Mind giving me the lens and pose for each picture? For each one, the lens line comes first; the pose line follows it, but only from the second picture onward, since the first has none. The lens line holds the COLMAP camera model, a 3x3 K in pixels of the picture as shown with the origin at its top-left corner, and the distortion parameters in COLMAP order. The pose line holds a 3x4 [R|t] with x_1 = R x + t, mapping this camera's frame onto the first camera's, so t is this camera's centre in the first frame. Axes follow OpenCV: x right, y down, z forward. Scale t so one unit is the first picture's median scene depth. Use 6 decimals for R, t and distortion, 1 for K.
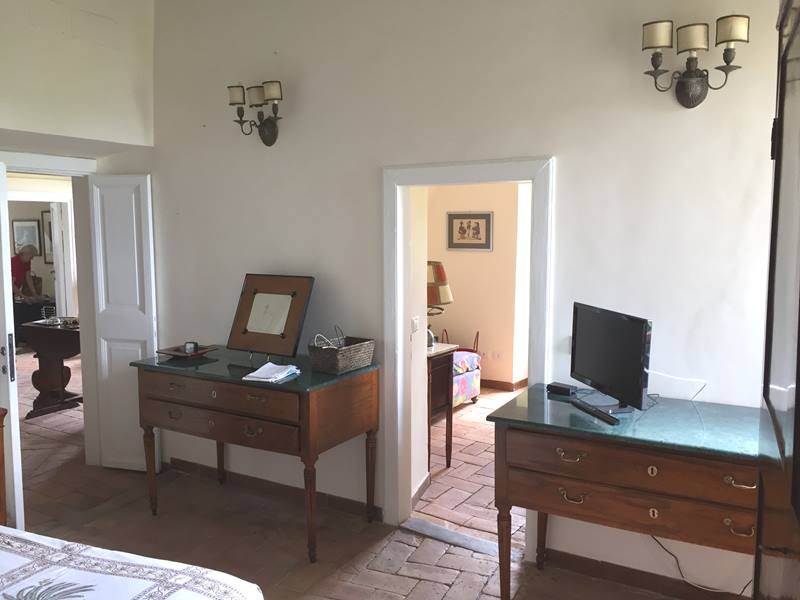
lens RADIAL K [[677.2, 0, 400.0], [0, 677.2, 300.0], [0, 0, 1]] dist [0.077085, -0.113595]
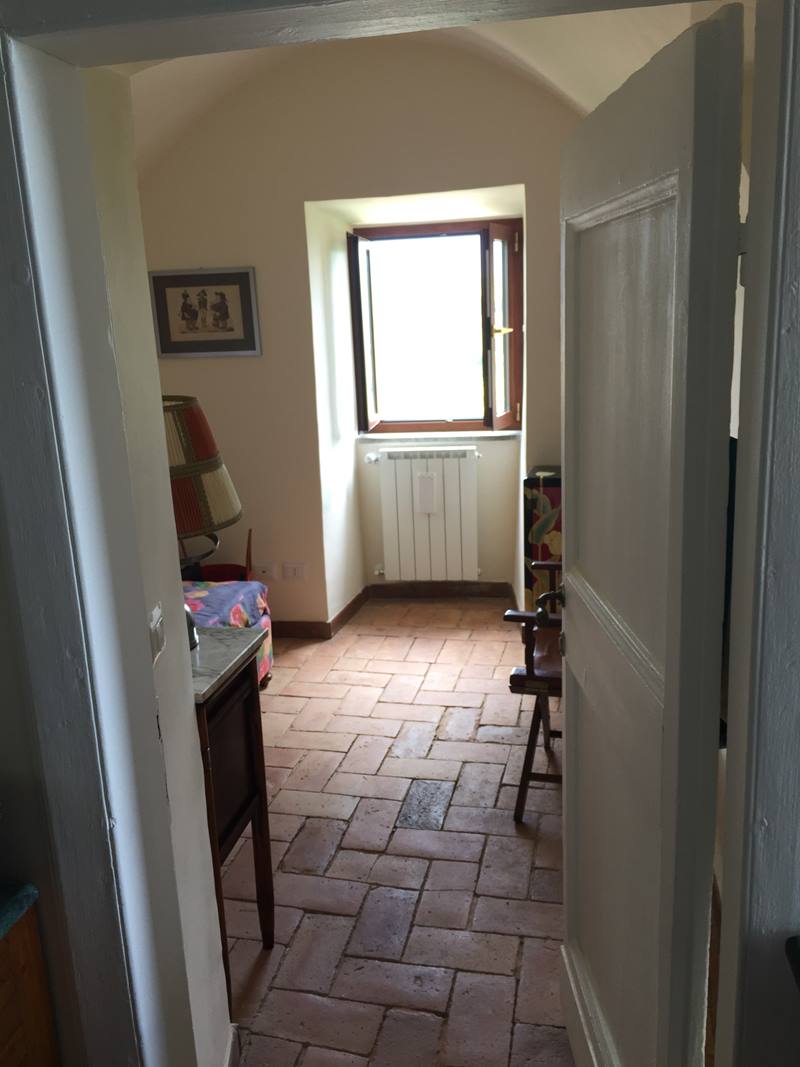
lens RADIAL K [[903.2, 0, 400.0], [0, 903.2, 533.5], [0, 0, 1]] dist [0.077085, -0.113595]
pose [[0.931747, -0.124395, 0.341135, -0.003362], [0.080800, 0.986961, 0.139208, -0.029687], [-0.354004, -0.102143, 0.929649, 0.369866]]
